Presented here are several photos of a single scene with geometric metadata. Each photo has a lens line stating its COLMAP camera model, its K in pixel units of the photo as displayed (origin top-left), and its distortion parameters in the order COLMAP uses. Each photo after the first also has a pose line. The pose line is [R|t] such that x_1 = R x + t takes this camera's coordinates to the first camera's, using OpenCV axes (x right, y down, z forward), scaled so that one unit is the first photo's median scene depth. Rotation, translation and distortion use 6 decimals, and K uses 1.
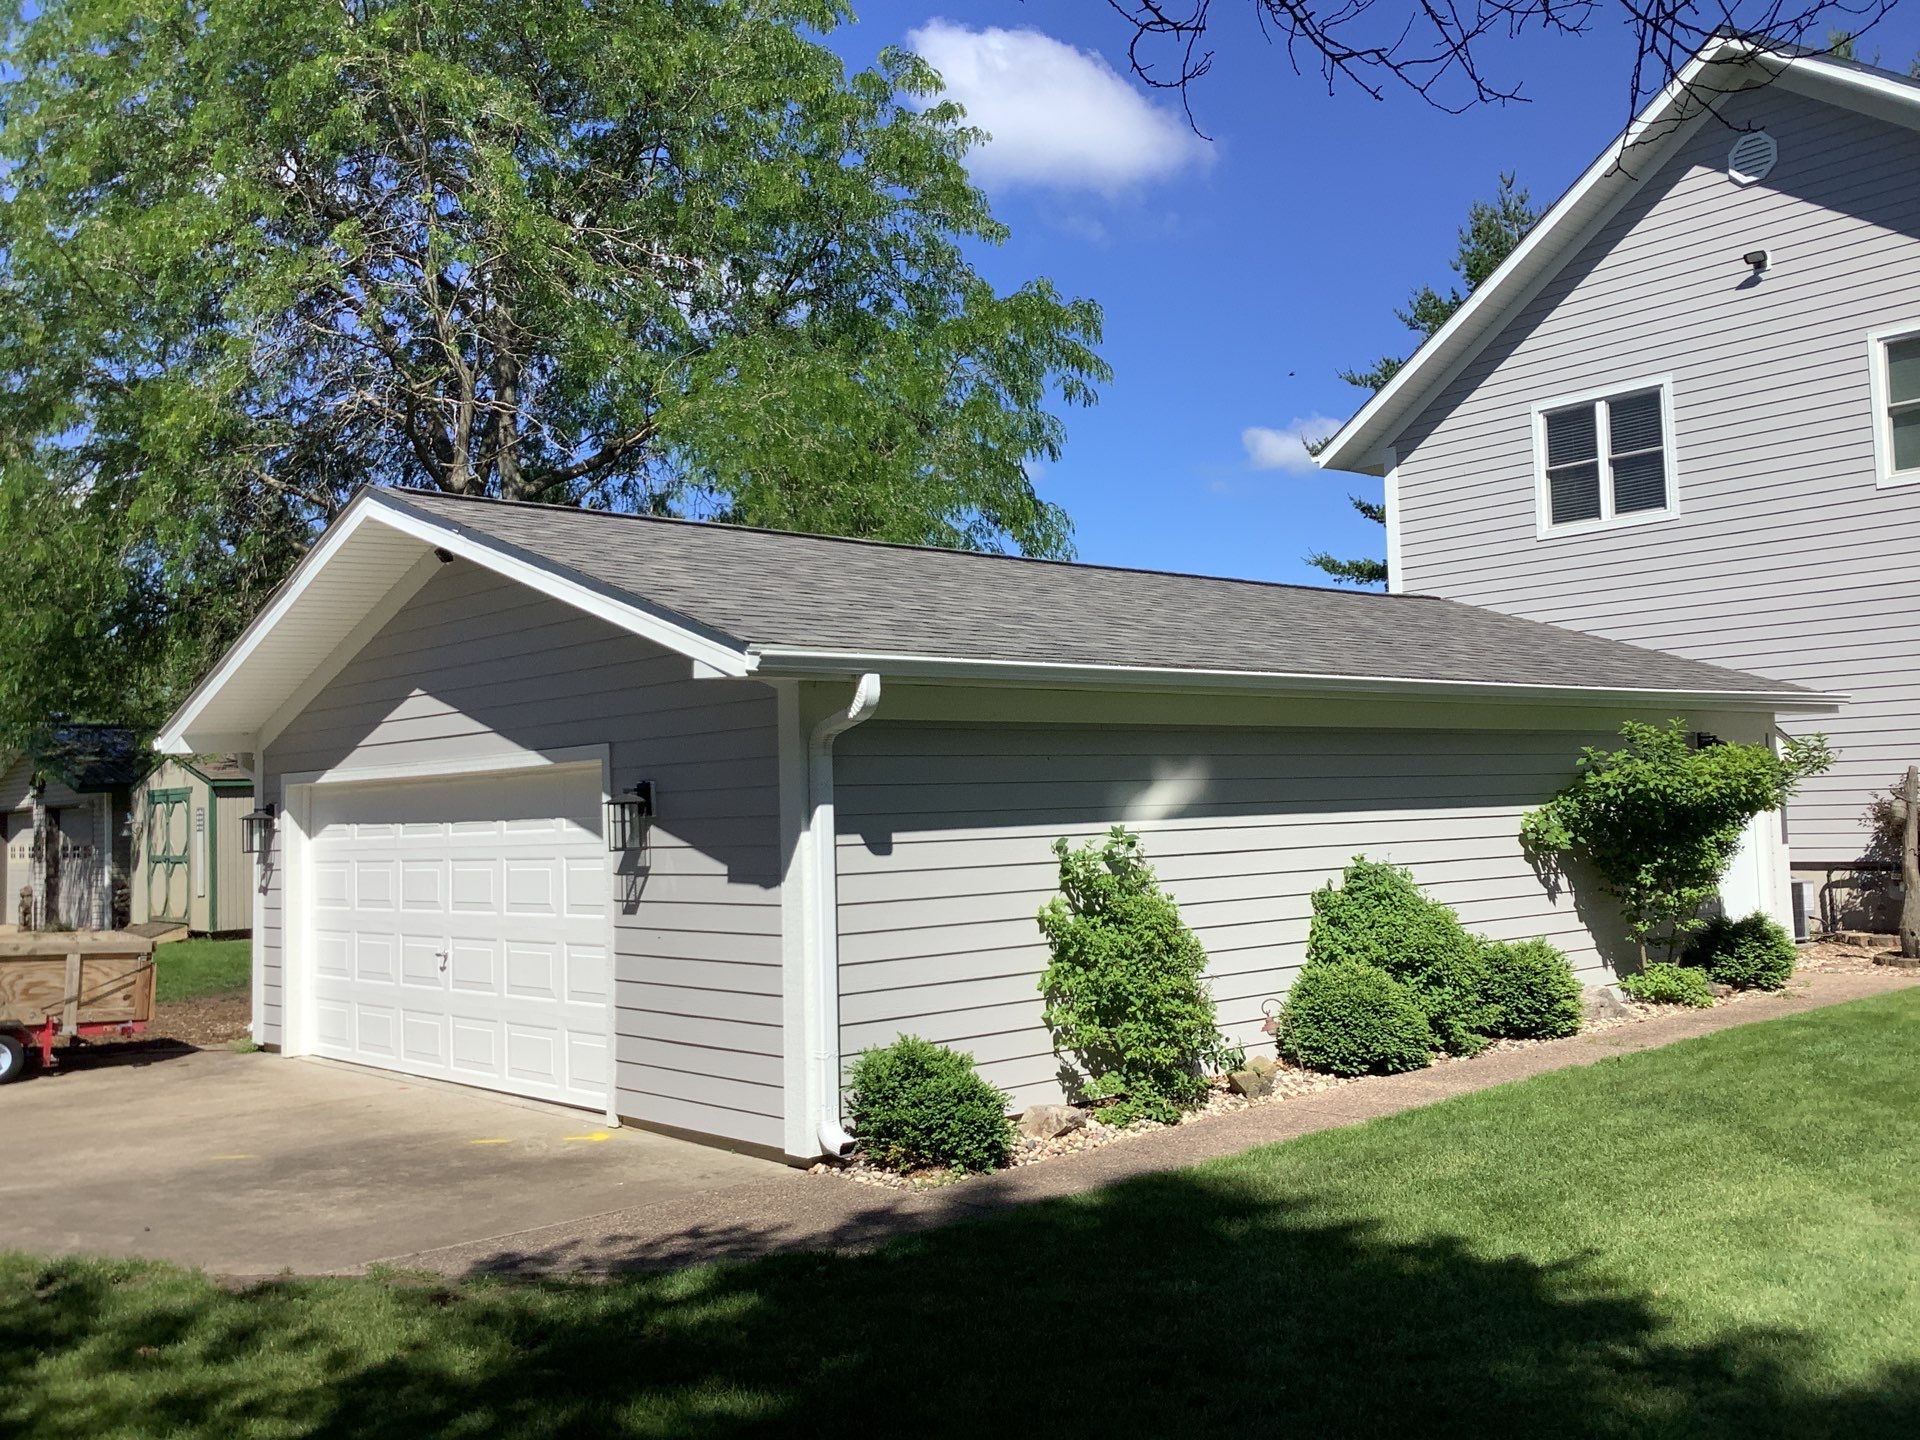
lens RADIAL K [[1701.3, 0, 987.5], [0, 1701.3, 716.1], [0, 0, 1]] dist [0.121736, -0.235617]
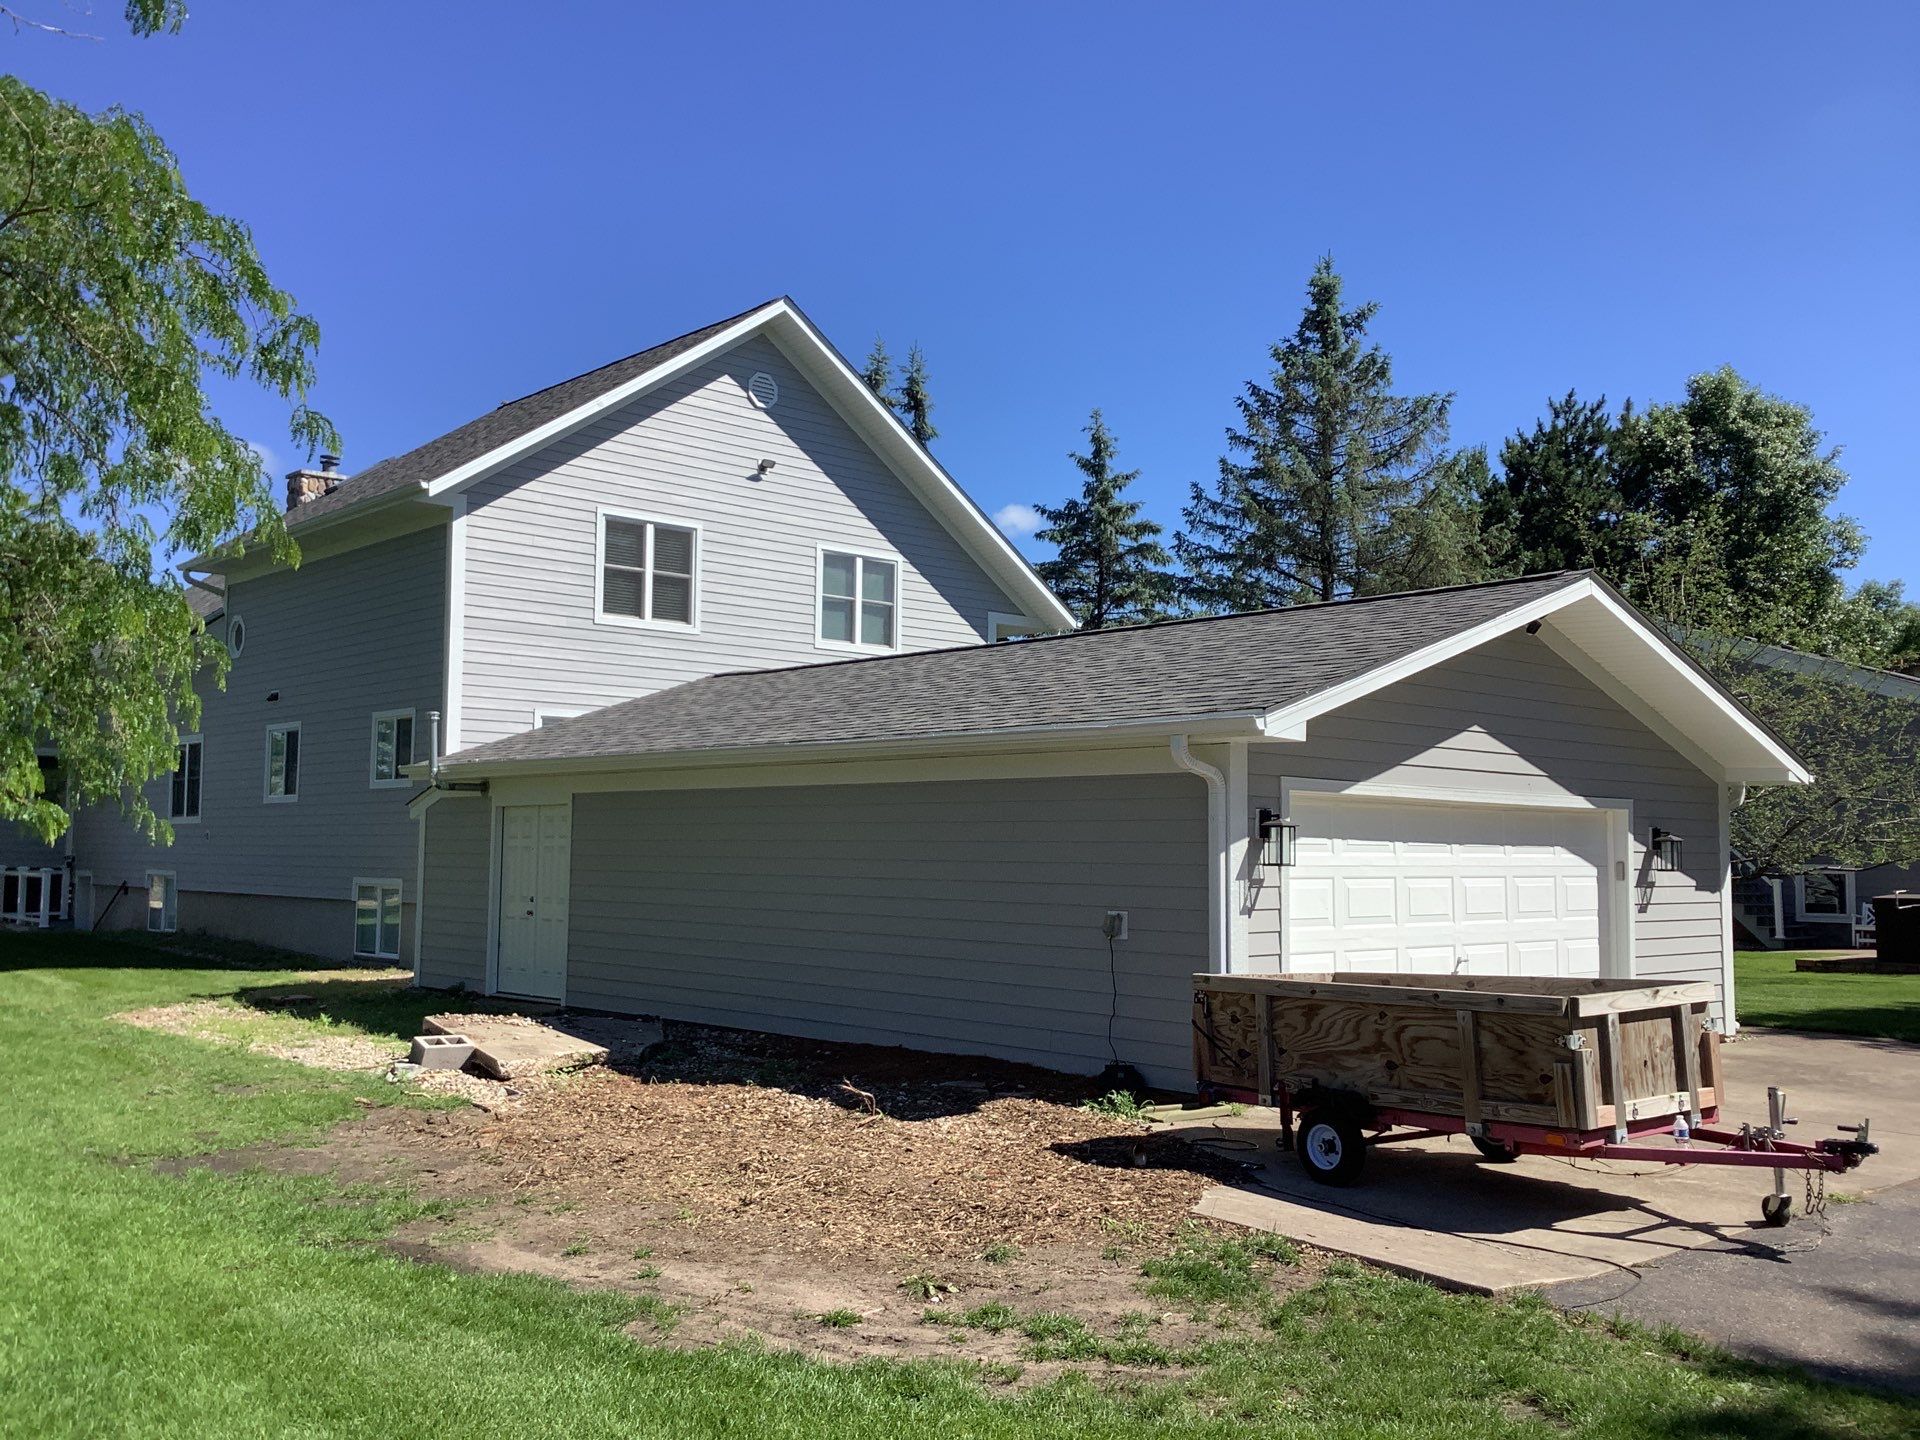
lens RADIAL K [[1701.3, 0, 987.5], [0, 1701.3, 716.1], [0, 0, 1]] dist [0.121736, -0.235617]
pose [[-0.008593, 0.112592, 0.993604, -0.911945], [-0.065029, 0.991475, -0.112913, 0.079595], [-0.997846, -0.065583, -0.001198, 0.828402]]
